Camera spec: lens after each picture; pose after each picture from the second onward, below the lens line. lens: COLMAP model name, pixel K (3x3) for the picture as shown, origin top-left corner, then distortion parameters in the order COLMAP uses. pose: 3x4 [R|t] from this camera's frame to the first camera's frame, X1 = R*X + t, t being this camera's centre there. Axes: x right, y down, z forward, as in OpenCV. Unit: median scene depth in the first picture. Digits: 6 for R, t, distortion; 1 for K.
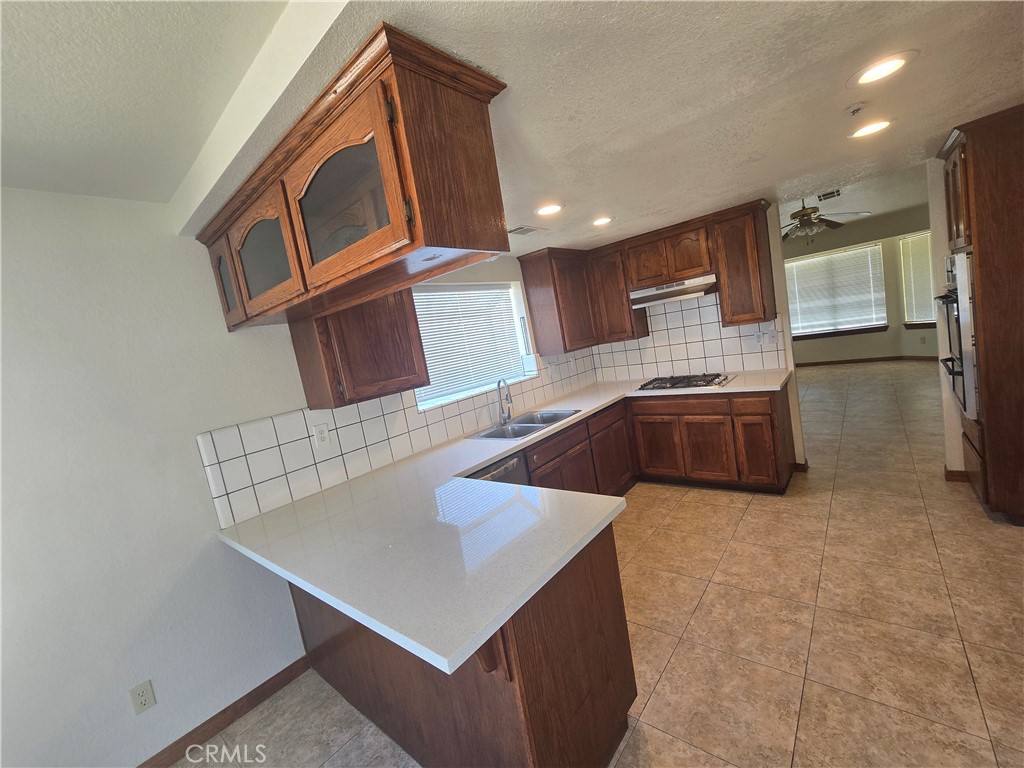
lens RADIAL K [[418.9, 0, 517.1], [0, 418.9, 384.0], [0, 0, 1]] dist [-0.003550, -0.001128]
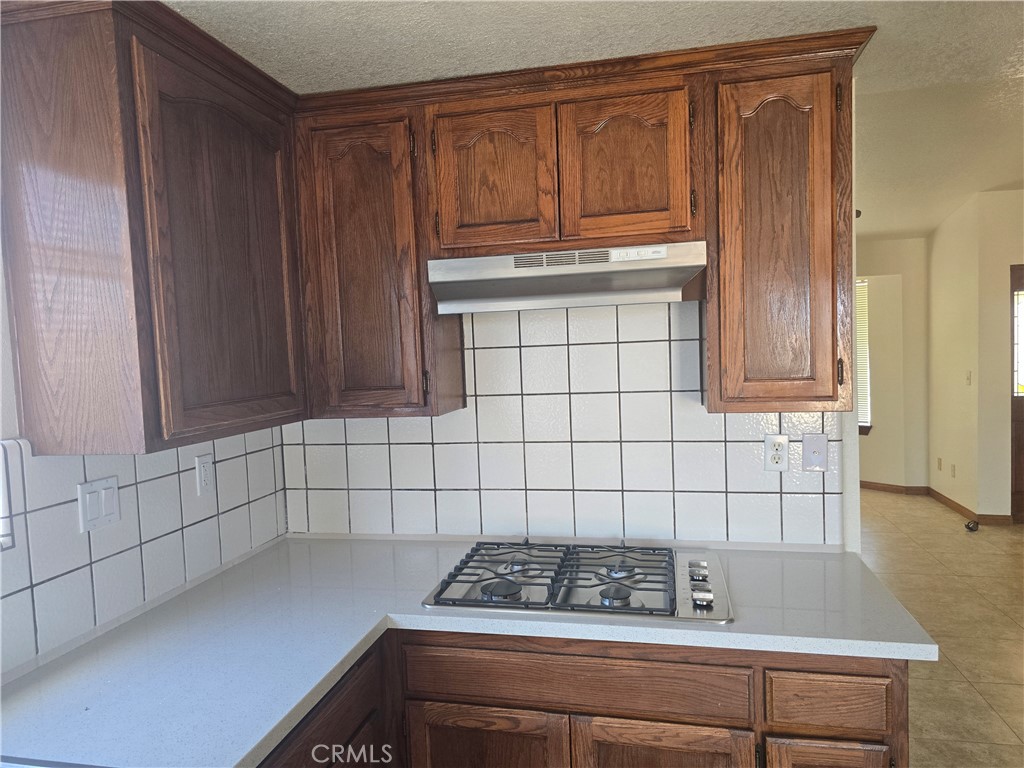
lens RADIAL K [[693.1, 0, 510.8], [0, 693.1, 389.8], [0, 0, 1]] dist [0.036690, -0.011195]
pose [[0.882619, 0.113647, 0.456145, 0.103005], [-0.065810, 0.990653, -0.119478, -0.069769], [-0.465460, 0.075434, 0.881848, 0.532066]]
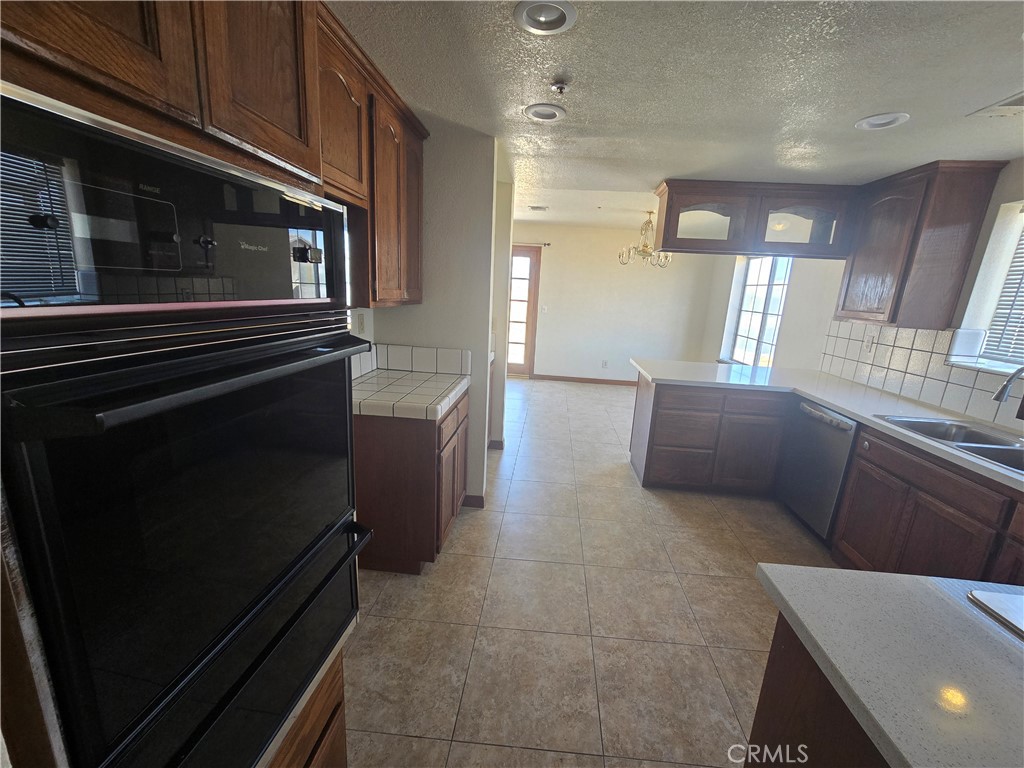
lens RADIAL K [[418.9, 0, 519.4], [0, 418.9, 381.4], [0, 0, 1]] dist [-0.003550, -0.001128]
pose [[-0.817898, 0.250268, -0.518082, 6.241391], [0.029685, 0.917599, 0.396397, -1.751908], [0.574597, 0.308833, -0.757931, 7.591265]]
